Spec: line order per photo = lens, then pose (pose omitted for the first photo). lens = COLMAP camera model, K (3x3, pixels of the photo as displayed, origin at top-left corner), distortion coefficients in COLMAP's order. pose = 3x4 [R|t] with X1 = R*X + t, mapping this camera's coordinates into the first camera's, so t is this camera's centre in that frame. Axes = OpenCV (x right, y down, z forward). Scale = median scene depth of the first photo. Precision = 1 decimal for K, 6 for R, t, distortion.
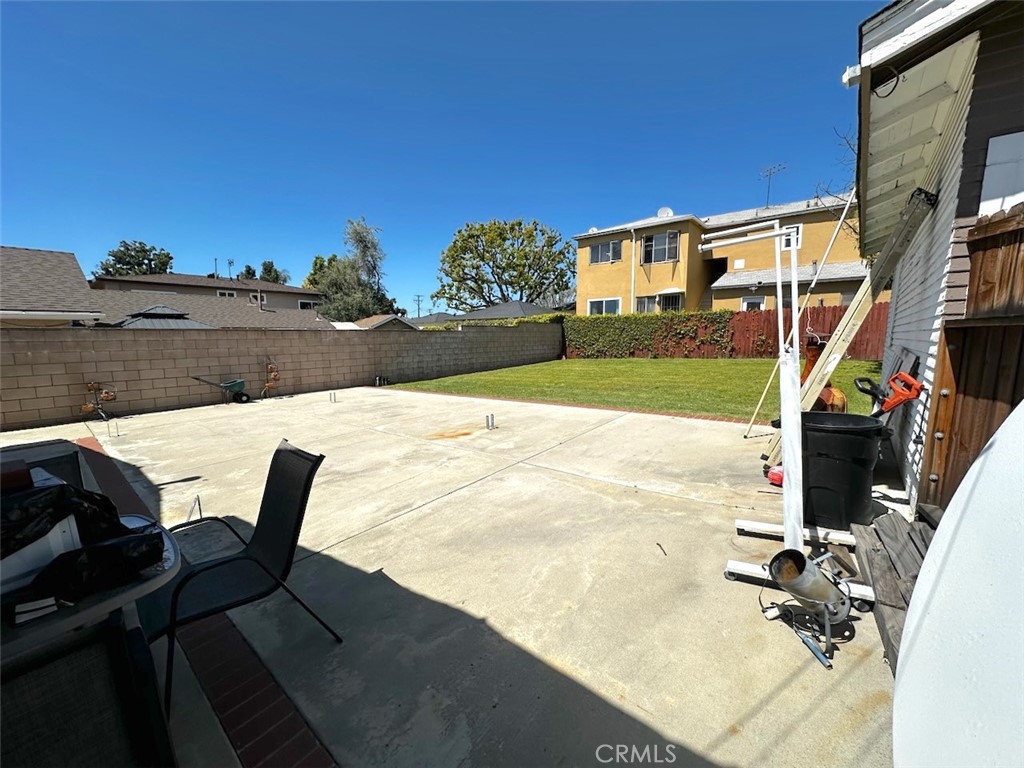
lens RADIAL K [[409.1, 0, 514.3], [0, 409.1, 387.0], [0, 0, 1]] dist [-0.003884, -0.000183]
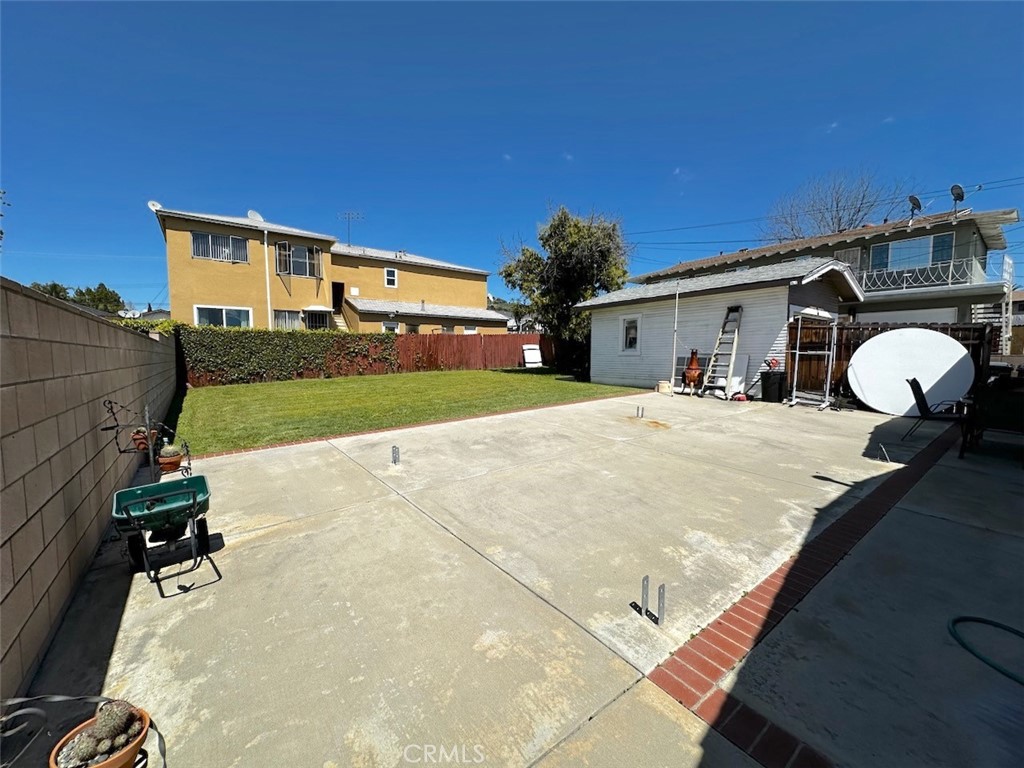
lens RADIAL K [[409.1, 0, 512.4], [0, 409.1, 383.3], [0, 0, 1]] dist [-0.003884, -0.000183]
pose [[0.220130, -0.062114, 0.973491, -0.458534], [0.128424, 0.991129, 0.034199, -0.032860], [-0.966980, 0.117492, 0.226154, 0.352863]]
